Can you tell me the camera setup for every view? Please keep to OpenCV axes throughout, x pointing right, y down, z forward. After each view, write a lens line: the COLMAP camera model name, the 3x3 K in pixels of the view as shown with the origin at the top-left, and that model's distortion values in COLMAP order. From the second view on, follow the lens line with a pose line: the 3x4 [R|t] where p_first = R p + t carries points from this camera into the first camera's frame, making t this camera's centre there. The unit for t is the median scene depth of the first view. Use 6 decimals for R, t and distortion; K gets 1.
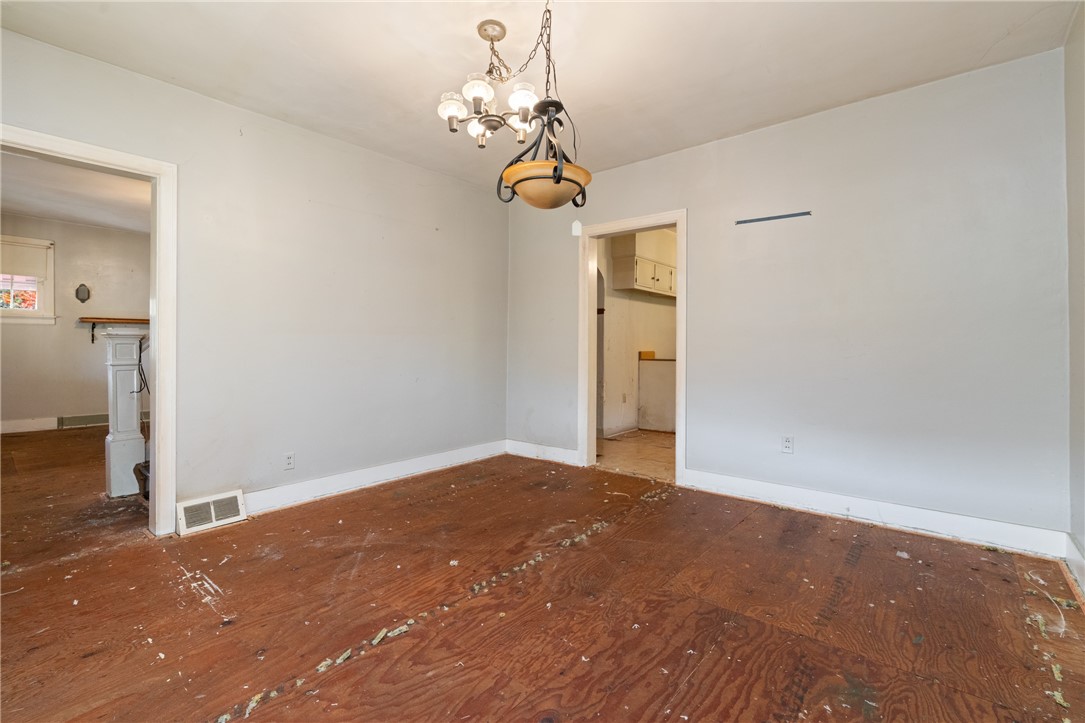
lens RADIAL K [[493.2, 0, 535.5], [0, 493.2, 342.3], [0, 0, 1]] dist [-0.003013, -0.000320]
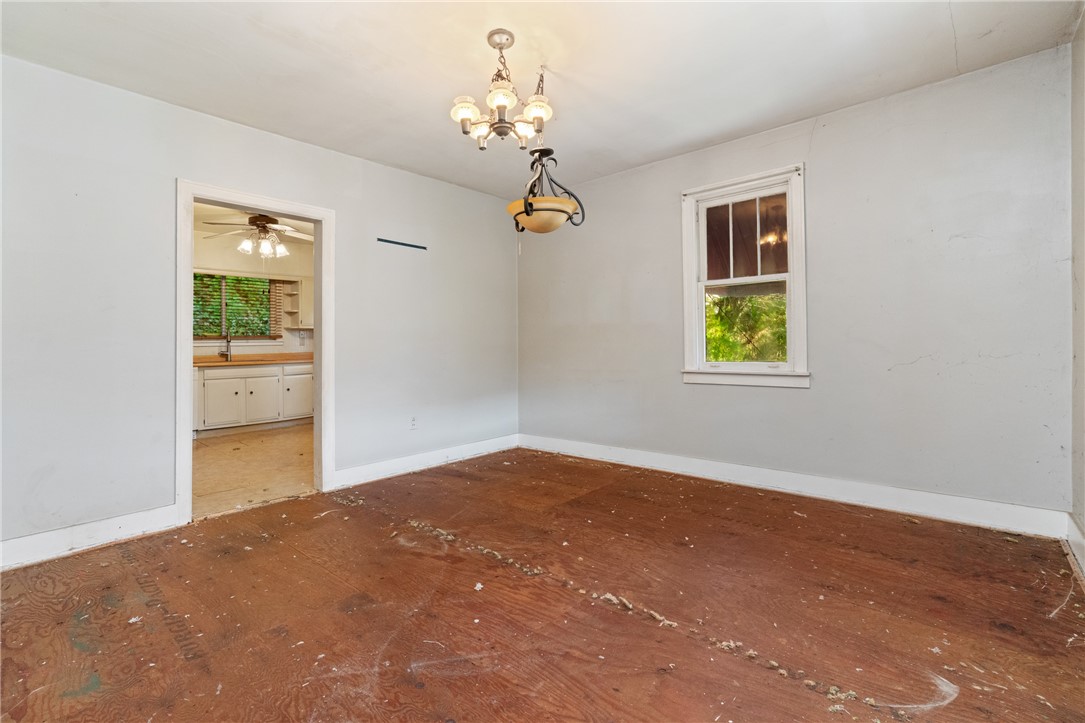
lens RADIAL K [[493.2, 0, 535.5], [0, 493.2, 342.3], [0, 0, 1]] dist [-0.003013, -0.000320]
pose [[0.019828, 0.004948, 0.999791, -1.130618], [0.006501, 0.999966, -0.005078, -0.002294], [-0.999782, 0.006601, 0.019796, 0.910873]]
